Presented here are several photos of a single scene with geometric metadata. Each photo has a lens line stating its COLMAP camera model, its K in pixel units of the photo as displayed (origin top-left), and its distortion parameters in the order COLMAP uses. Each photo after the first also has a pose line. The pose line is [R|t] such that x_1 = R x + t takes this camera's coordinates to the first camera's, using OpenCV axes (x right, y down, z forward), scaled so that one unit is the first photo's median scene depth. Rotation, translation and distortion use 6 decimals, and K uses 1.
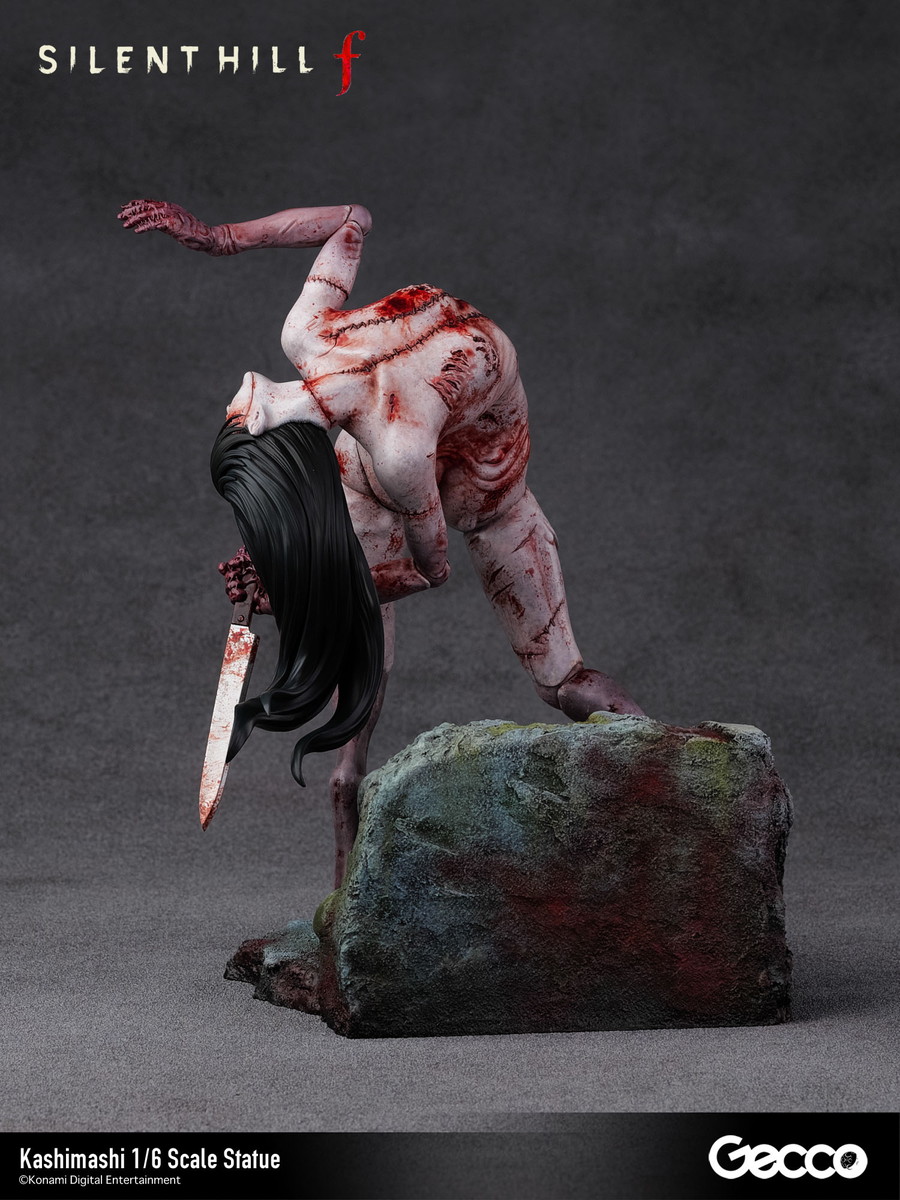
lens RADIAL K [[4796.1, 0, 394.8], [0, 4796.1, 626.5], [0, 0, 1]] dist [0.011986, 2.622026]
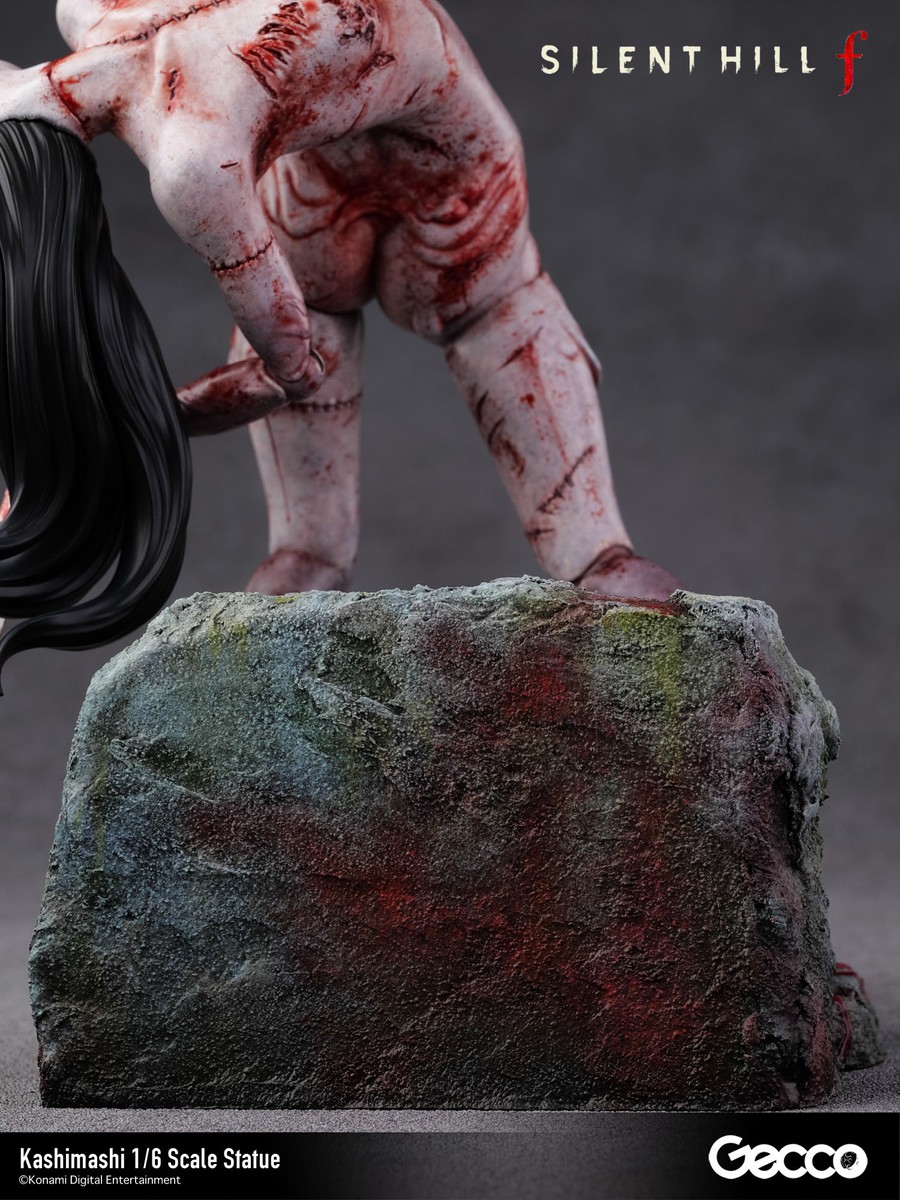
lens RADIAL K [[3807.0, 0, 450.5], [0, 3807.0, 586.5], [0, 0, 1]] dist [0.024898, -0.009041]
pose [[0.937806, -0.019788, -0.346594, 0.203463], [-0.014953, 0.995145, -0.097275, 0.065827], [0.346837, 0.096408, 0.932958, 0.557733]]
